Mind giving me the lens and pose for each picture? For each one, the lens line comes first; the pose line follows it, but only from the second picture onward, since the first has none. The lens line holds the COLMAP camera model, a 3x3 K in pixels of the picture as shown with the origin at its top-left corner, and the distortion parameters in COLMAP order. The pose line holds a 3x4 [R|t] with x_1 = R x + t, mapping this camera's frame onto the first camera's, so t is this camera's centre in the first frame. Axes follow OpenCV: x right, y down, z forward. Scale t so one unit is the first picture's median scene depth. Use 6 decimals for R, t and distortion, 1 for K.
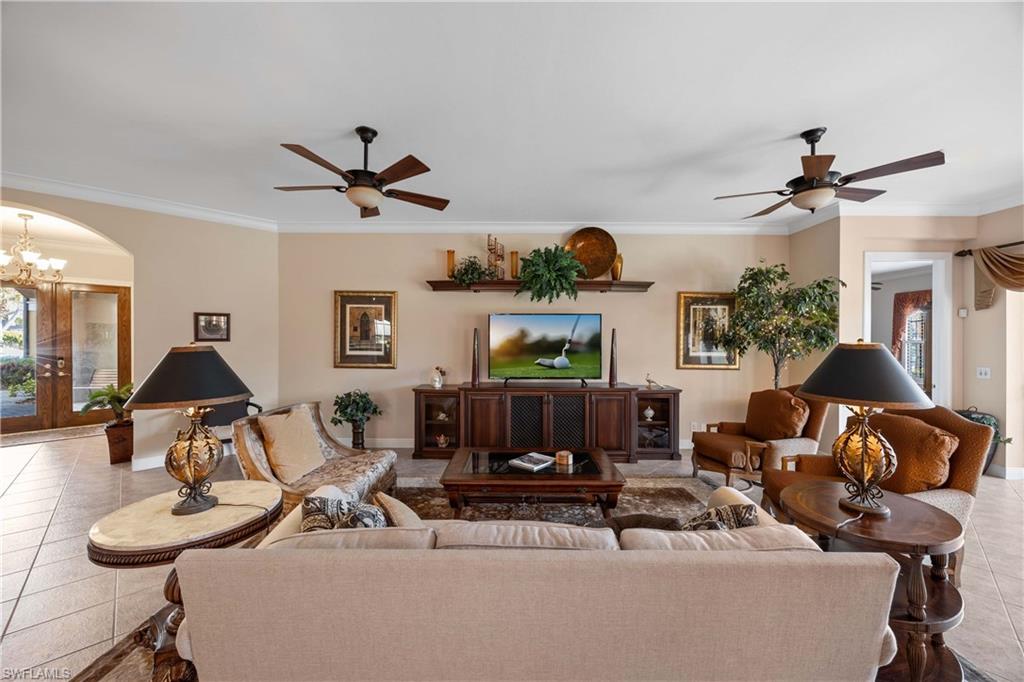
lens RADIAL K [[391.0, 0, 512.7], [0, 391.0, 335.2], [0, 0, 1]] dist [-0.000592, -0.000236]
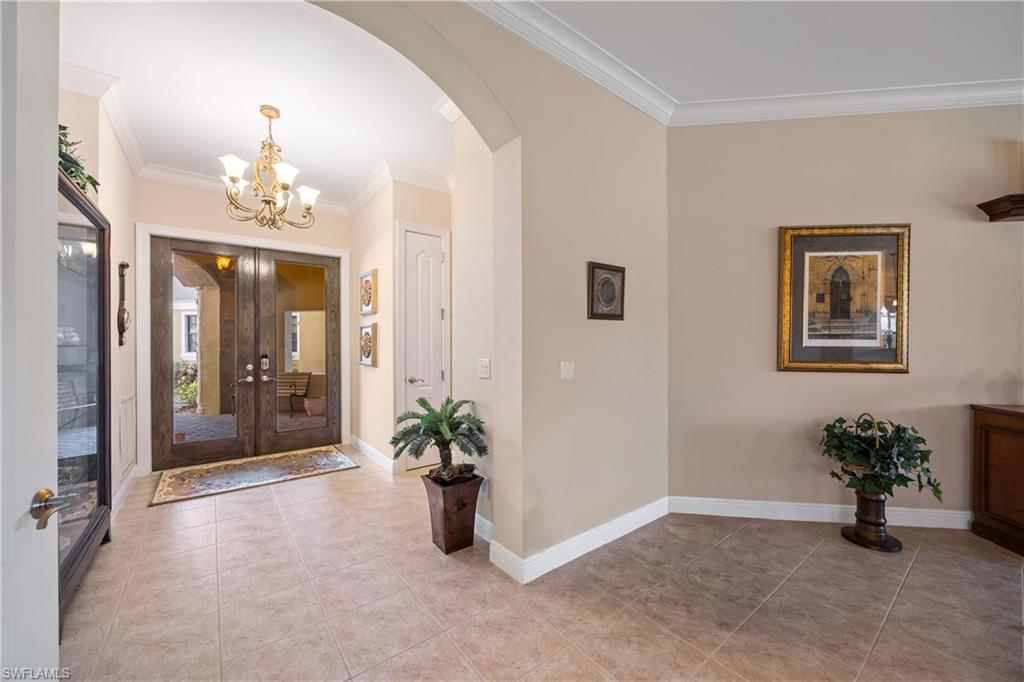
lens RADIAL K [[391.0, 0, 506.3], [0, 391.0, 341.8], [0, 0, 1]] dist [-0.000592, -0.000236]
pose [[0.993045, -0.004514, -0.117651, -0.769604], [0.005078, 0.999977, 0.004495, 0.039200], [0.117628, -0.005061, 0.993045, 0.423717]]
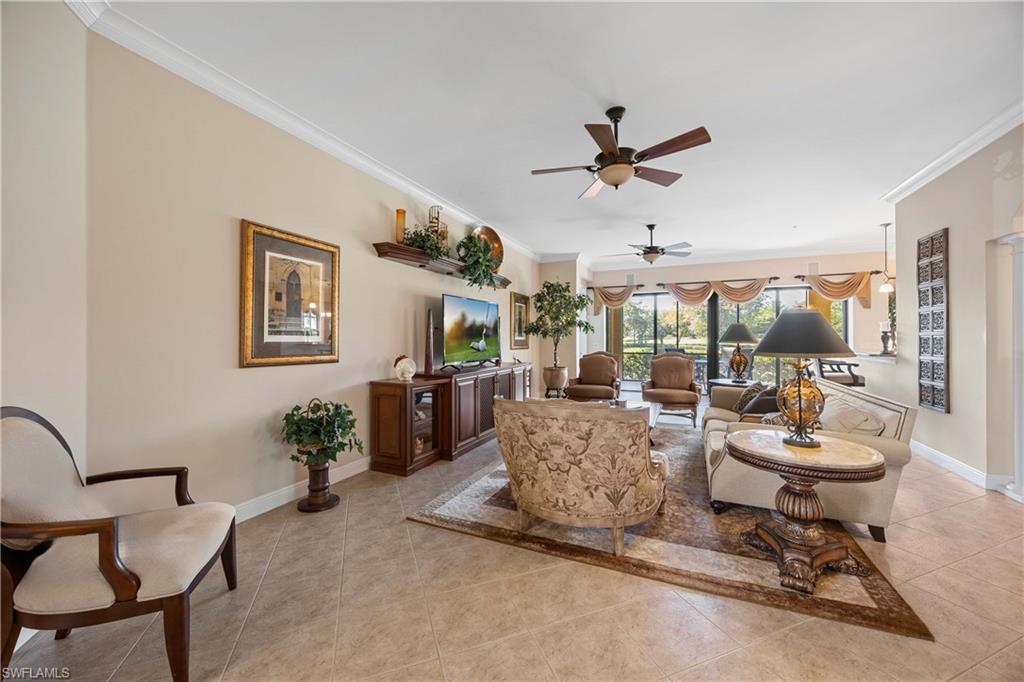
lens RADIAL K [[391.0, 0, 512.3], [0, 391.0, 338.3], [0, 0, 1]] dist [-0.000592, -0.000236]
pose [[0.394638, -0.005088, 0.918823, -0.795904], [-0.003022, 0.999972, 0.006836, 0.039630], [-0.918832, -0.005474, 0.394612, 0.466170]]
